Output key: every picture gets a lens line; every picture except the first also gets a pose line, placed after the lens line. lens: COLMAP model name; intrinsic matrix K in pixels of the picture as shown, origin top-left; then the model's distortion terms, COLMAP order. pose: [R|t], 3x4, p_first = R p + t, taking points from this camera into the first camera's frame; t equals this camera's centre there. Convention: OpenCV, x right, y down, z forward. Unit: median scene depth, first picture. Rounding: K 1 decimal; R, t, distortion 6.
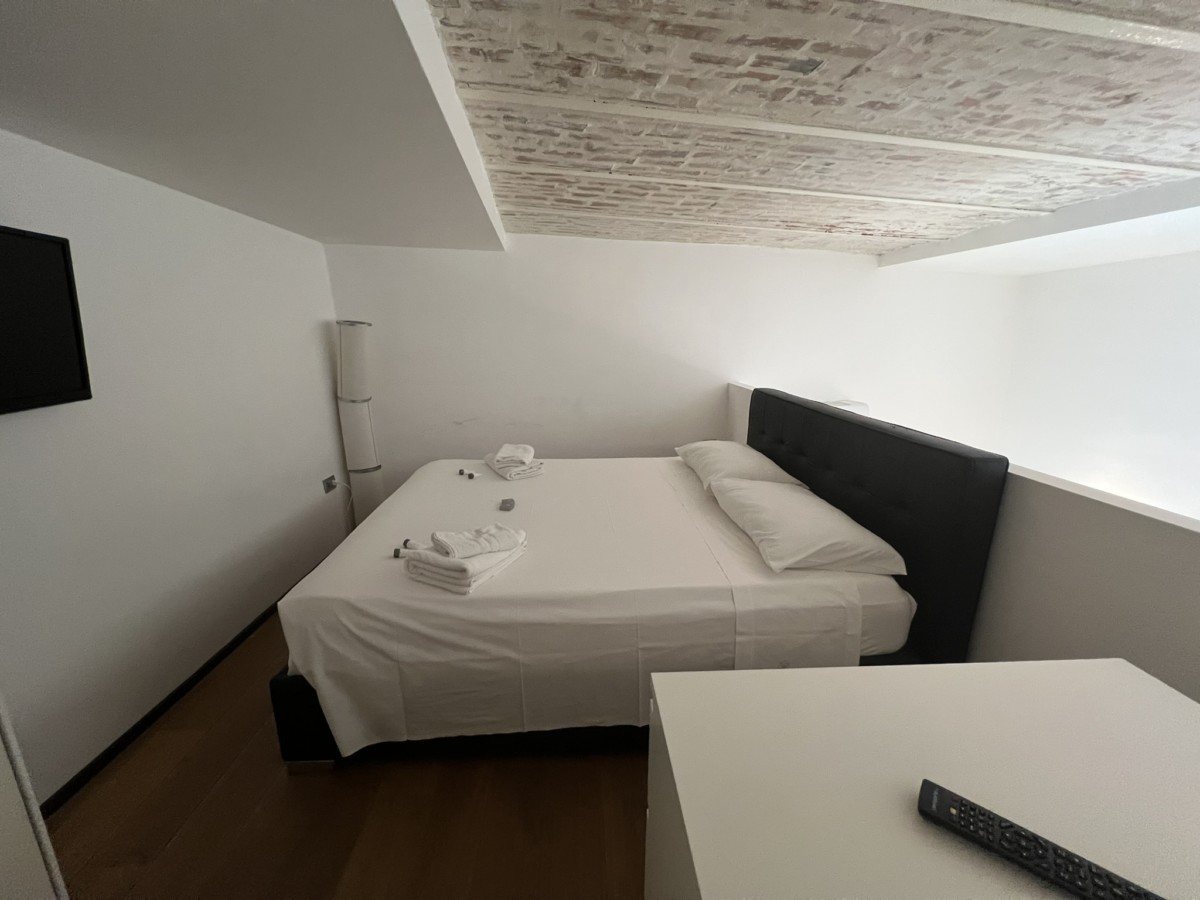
lens RADIAL K [[480.0, 0, 597.1], [0, 480.0, 447.8], [0, 0, 1]] dist [-0.000100, -0.000007]
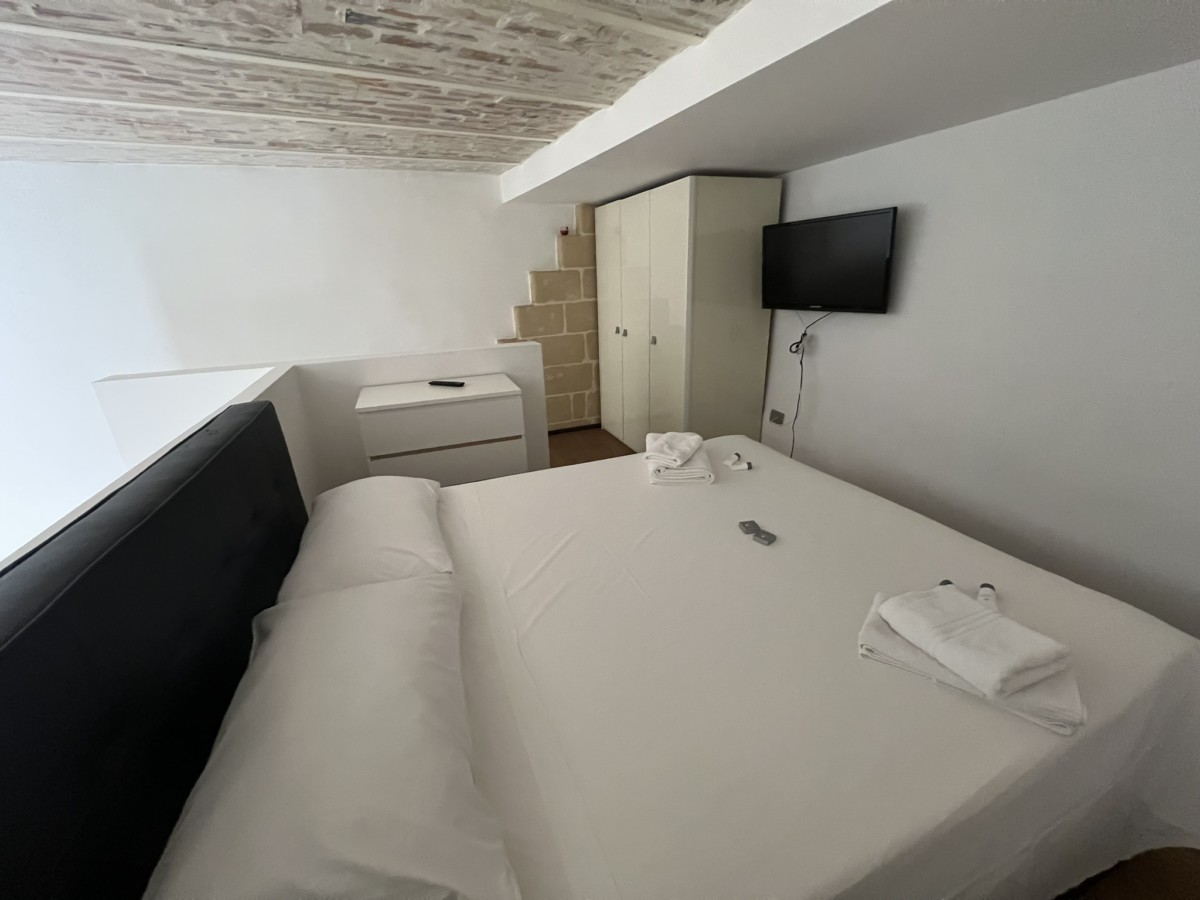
lens RADIAL K [[480.0, 0, 601.7], [0, 480.0, 451.6], [0, 0, 1]] dist [-0.000100, -0.000007]
pose [[-0.945196, 0.140832, -0.294571, 0.386260], [-0.044436, 0.838314, 0.543374, -0.614951], [0.323467, 0.526685, -0.786112, 2.482880]]
